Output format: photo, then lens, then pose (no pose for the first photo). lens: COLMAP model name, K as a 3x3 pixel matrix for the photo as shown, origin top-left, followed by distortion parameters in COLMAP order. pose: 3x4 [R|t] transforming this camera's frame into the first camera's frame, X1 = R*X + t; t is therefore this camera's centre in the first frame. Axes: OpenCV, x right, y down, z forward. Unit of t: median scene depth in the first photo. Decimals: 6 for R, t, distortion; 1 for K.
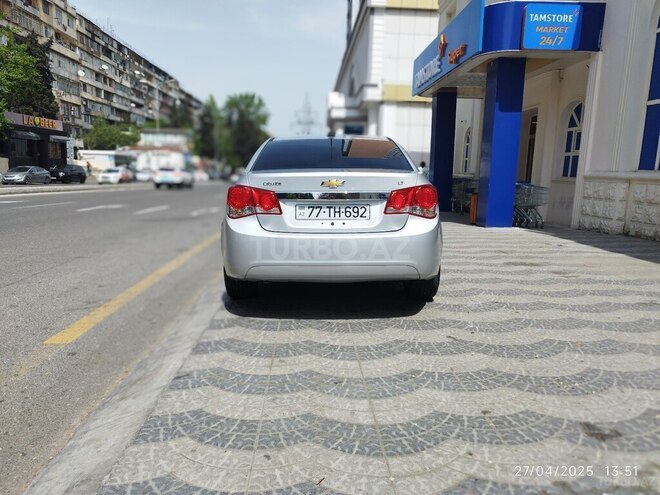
lens RADIAL K [[480.3, 0, 330.0], [0, 480.3, 250.2], [0, 0, 1]] dist [0.006015, 0.001392]
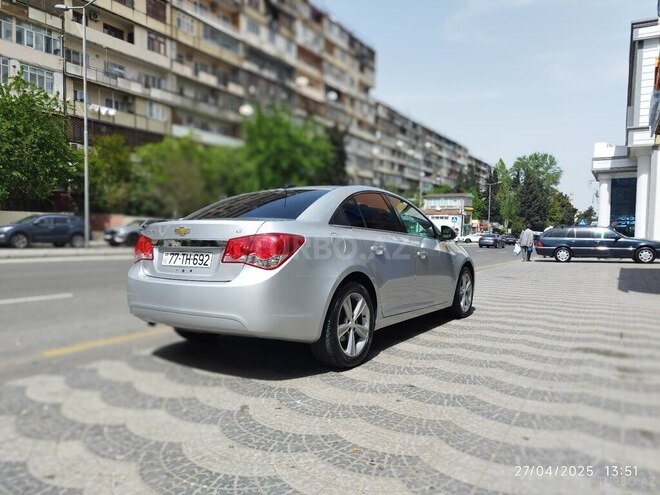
lens RADIAL K [[480.3, 0, 329.8], [0, 480.3, 243.8], [0, 0, 1]] dist [0.006015, 0.001392]
pose [[0.824970, 0.005989, -0.565145, 0.329013], [-0.086516, 0.989497, -0.115806, -0.007949], [0.558515, 0.144431, 0.816823, 0.131333]]
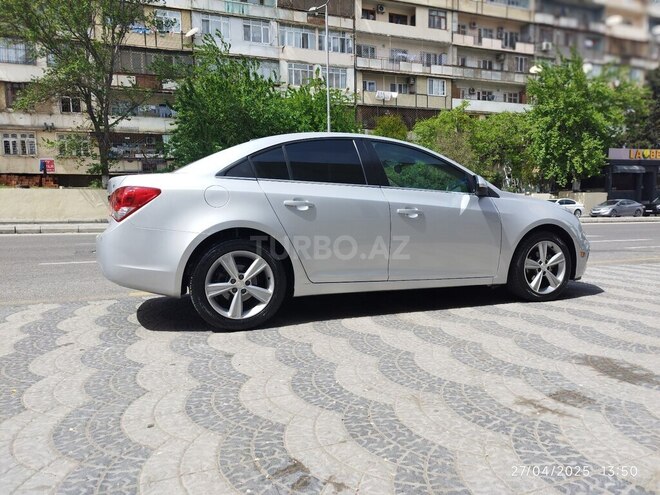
lens RADIAL K [[480.3, 0, 329.6], [0, 480.3, 242.5], [0, 0, 1]] dist [0.006015, 0.001392]
pose [[0.326330, 0.046054, -0.944133, 0.472245], [-0.131162, 0.991356, 0.003023, -0.029698], [0.936112, 0.122848, 0.329550, 0.388257]]
